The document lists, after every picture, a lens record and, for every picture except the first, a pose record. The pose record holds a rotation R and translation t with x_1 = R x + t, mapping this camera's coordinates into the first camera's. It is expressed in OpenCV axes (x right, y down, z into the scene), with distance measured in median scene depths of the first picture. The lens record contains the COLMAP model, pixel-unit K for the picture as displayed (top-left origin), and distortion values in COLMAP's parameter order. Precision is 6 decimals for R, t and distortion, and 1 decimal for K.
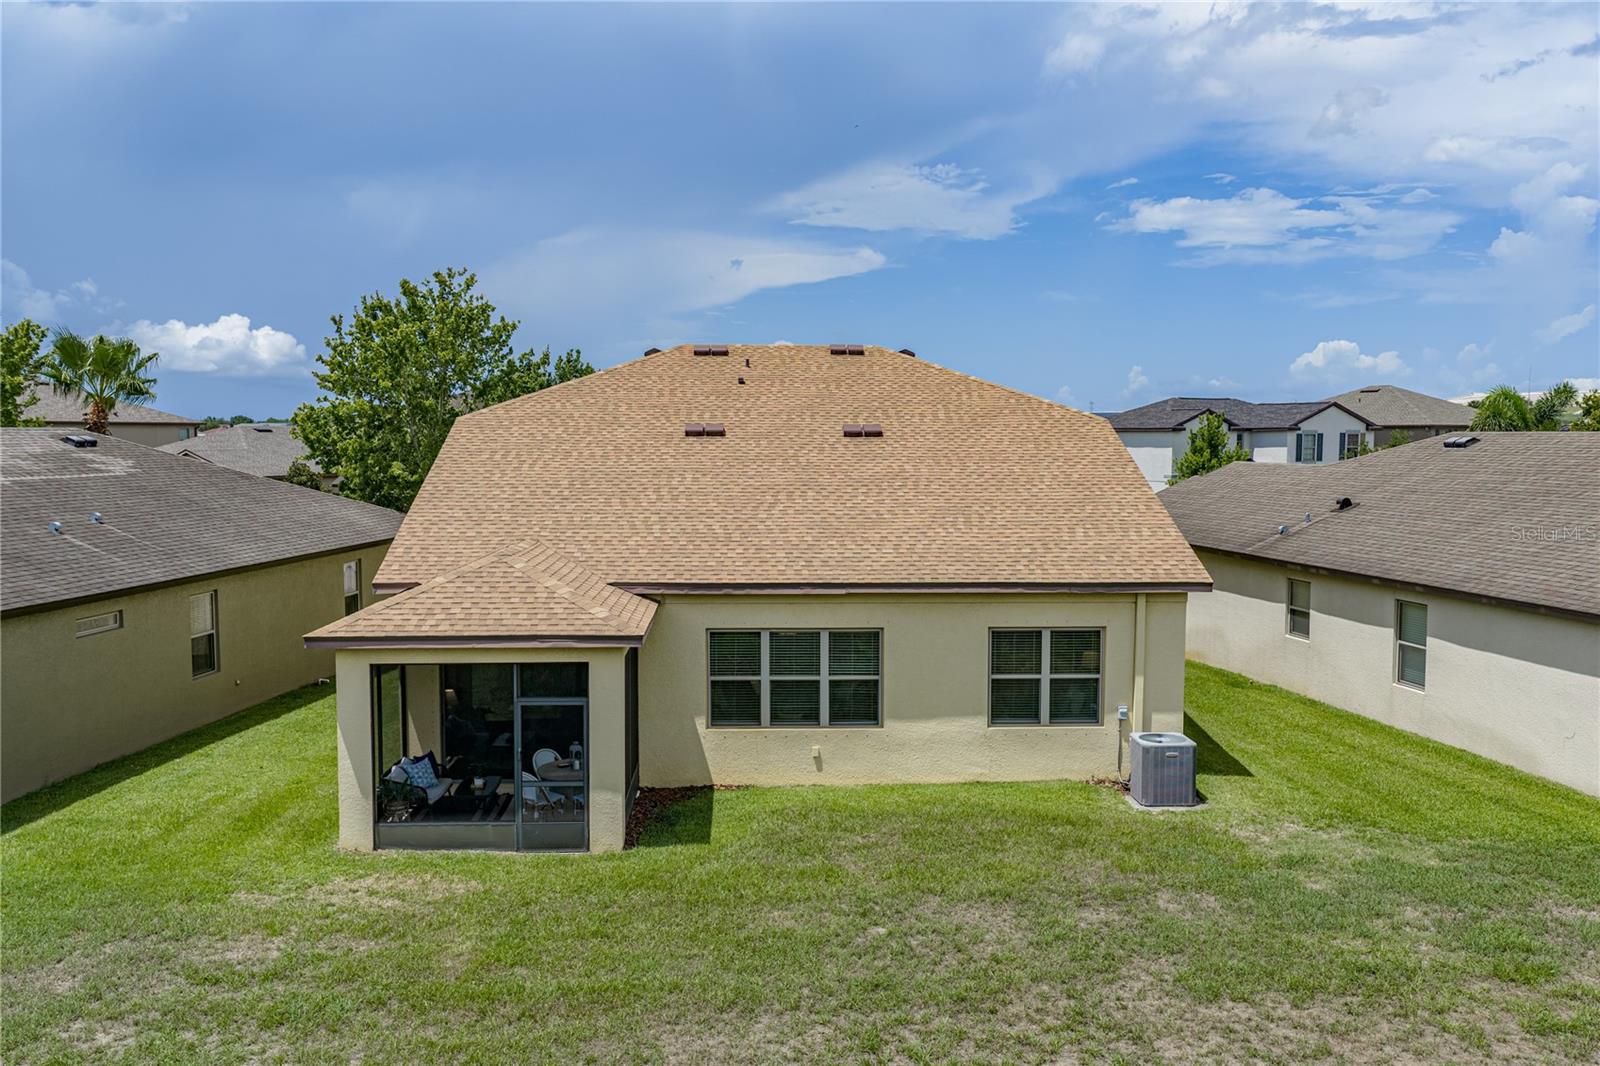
lens RADIAL K [[1320.6, 0, 812.0], [0, 1320.6, 531.0], [0, 0, 1]] dist [0.025284, 0.003888]
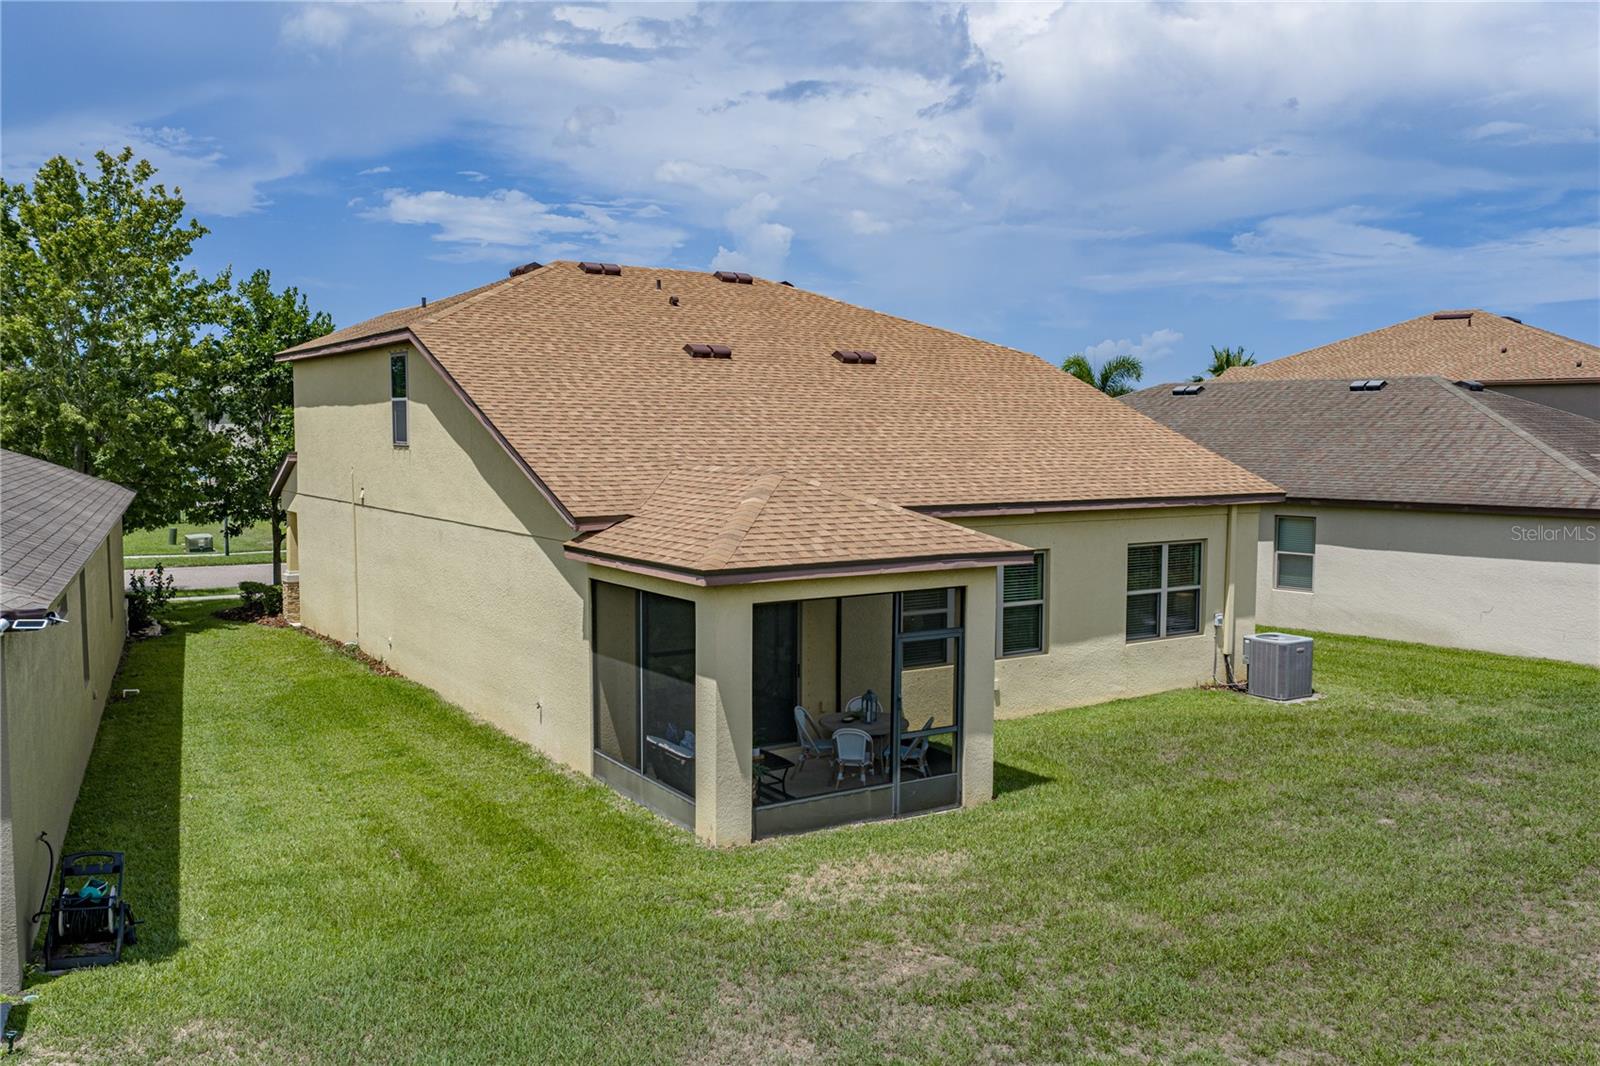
lens RADIAL K [[1320.6, 0, 801.5], [0, 1320.6, 538.4], [0, 0, 1]] dist [0.025284, 0.003888]
pose [[0.858956, -0.041827, 0.510339, -0.585610], [0.037163, 0.999122, 0.019338, 0.040070], [-0.510699, 0.002355, 0.859756, 0.264540]]
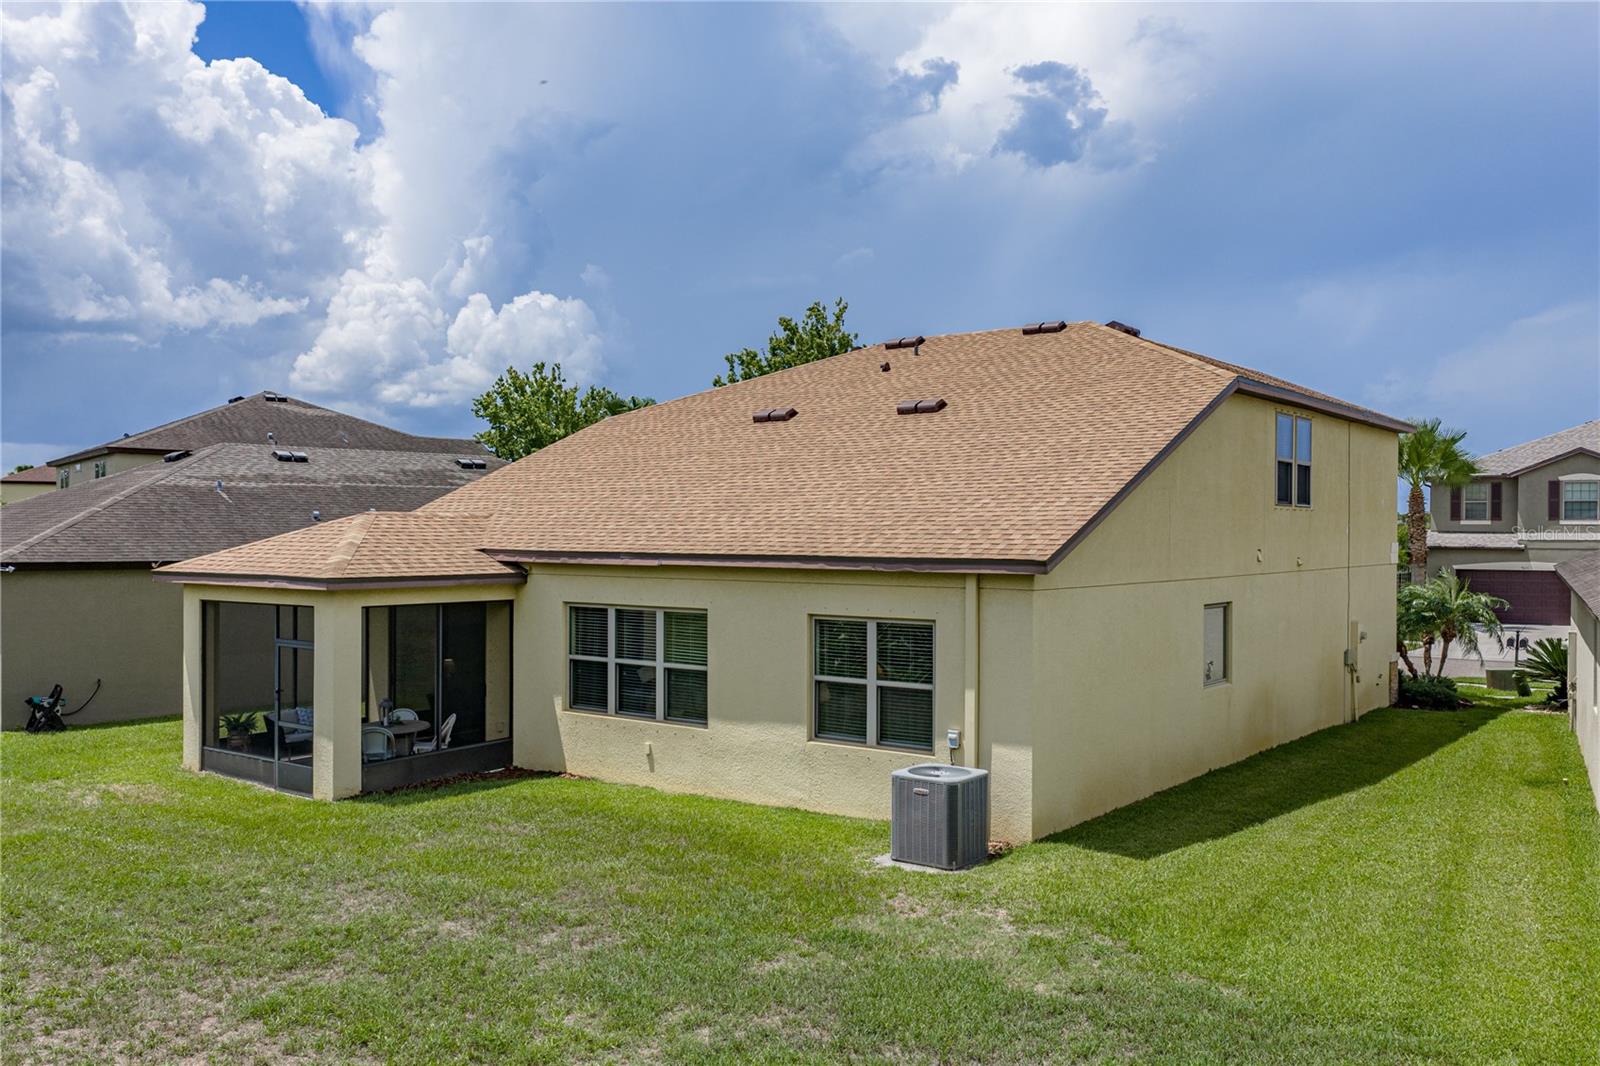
lens RADIAL K [[1320.6, 0, 794.6], [0, 1320.6, 535.5], [0, 0, 1]] dist [0.025284, 0.003888]
pose [[0.773620, 0.003431, -0.633641, 0.630073], [-0.048709, 0.997348, -0.054069, 0.068832], [0.631775, 0.072693, 0.771735, 0.373541]]
